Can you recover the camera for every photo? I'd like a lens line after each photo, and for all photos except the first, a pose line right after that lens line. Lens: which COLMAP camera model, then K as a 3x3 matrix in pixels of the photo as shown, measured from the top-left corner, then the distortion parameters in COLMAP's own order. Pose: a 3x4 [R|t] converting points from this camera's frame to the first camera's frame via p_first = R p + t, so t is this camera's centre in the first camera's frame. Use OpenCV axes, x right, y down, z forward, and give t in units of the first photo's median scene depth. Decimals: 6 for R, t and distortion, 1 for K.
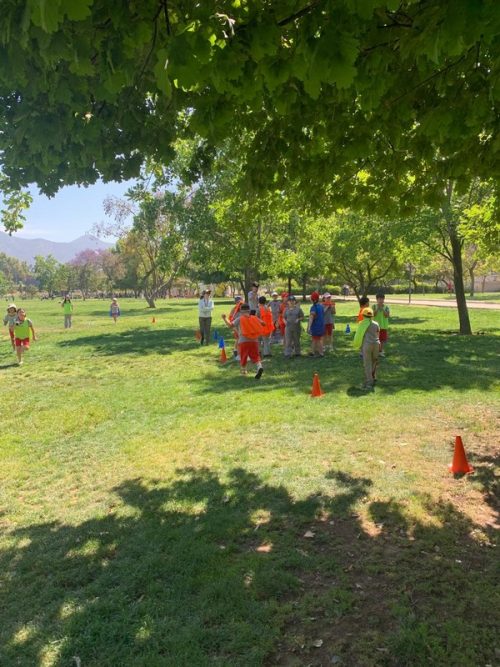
lens RADIAL K [[497.6, 0, 250.0], [0, 497.6, 333.5], [0, 0, 1]] dist [0.005276, 0.001816]
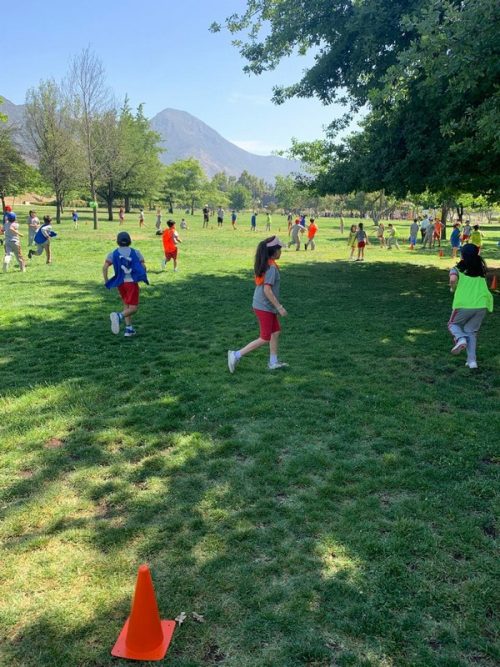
lens RADIAL K [[497.6, 0, 250.0], [0, 497.6, 333.5], [0, 0, 1]] dist [0.005276, 0.001816]
pose [[0.905707, 0.143593, -0.398843, 0.021159], [-0.080192, 0.981930, 0.171415, 0.008861], [0.416250, -0.123268, 0.900856, -0.113770]]
